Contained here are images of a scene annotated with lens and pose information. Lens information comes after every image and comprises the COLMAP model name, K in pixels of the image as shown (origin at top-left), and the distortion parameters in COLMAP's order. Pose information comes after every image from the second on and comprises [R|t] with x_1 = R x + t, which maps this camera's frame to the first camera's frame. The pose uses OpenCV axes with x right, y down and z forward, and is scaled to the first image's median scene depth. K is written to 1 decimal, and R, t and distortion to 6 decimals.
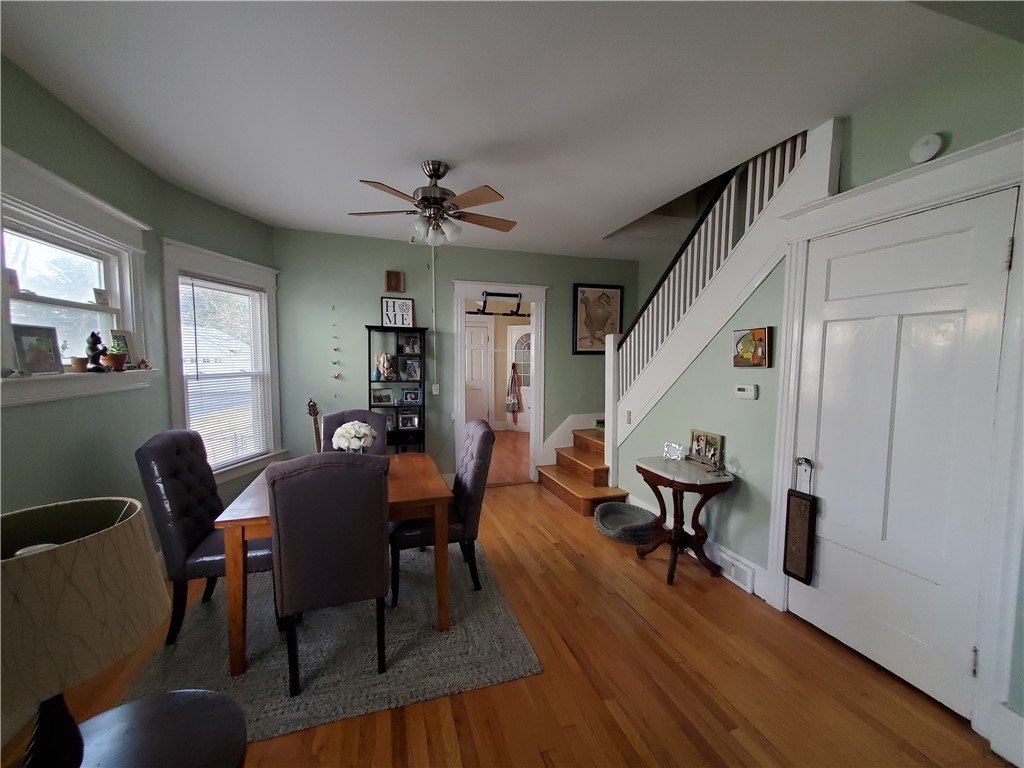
lens RADIAL K [[403.8, 0, 514.0], [0, 403.8, 388.1], [0, 0, 1]] dist [0.008638, 0.000054]
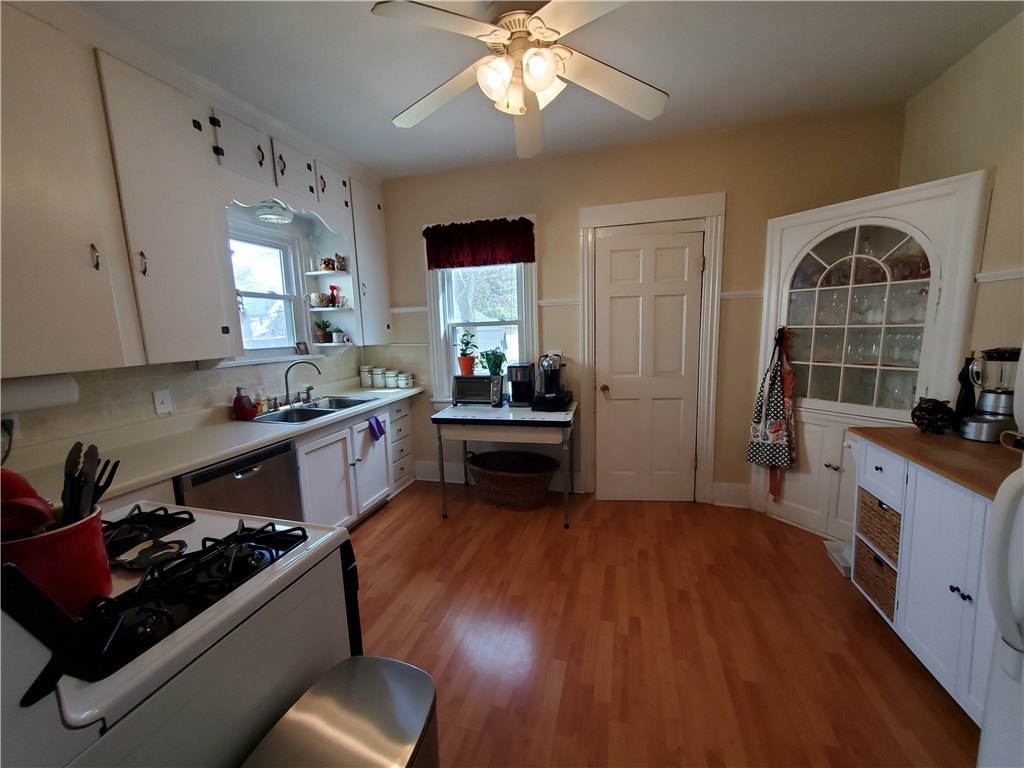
lens RADIAL K [[406.3, 0, 515.7], [0, 406.3, 386.5], [0, 0, 1]] dist [0.002701, 0.000000]
pose [[0.832569, 0.054373, -0.551247, 0.003925], [-0.011076, 0.996606, 0.081573, -0.039559], [0.553811, -0.061809, 0.830345, 0.585241]]
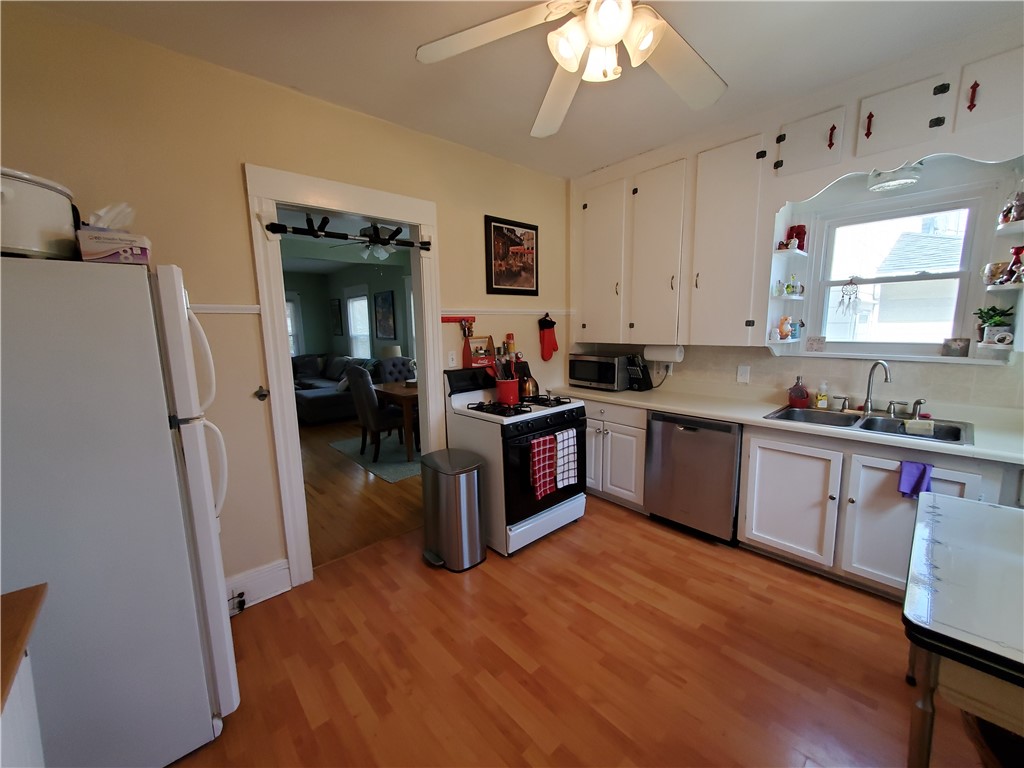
lens RADIAL K [[406.3, 0, 515.7], [0, 406.3, 386.5], [0, 0, 1]] dist [0.002701, 0.000000]
pose [[-0.912525, 0.074682, -0.402146, -0.002469], [-0.016988, 0.975421, 0.219692, -0.072073], [0.408668, 0.207306, -0.888828, 0.932091]]
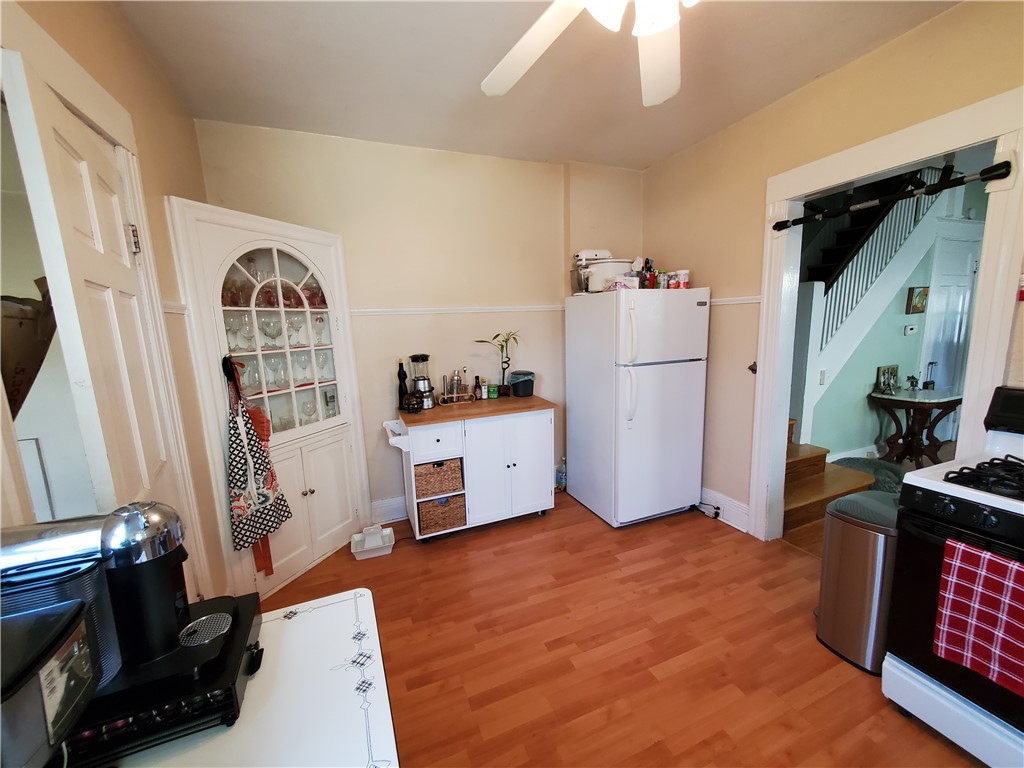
lens RADIAL K [[403.8, 0, 514.0], [0, 403.8, 388.1], [0, 0, 1]] dist [0.008638, 0.000054]
pose [[-0.077205, -0.162848, 0.983626, -0.270793], [0.112389, 0.978861, 0.170880, -0.067744], [-0.990660, 0.123741, -0.057271, 0.839077]]
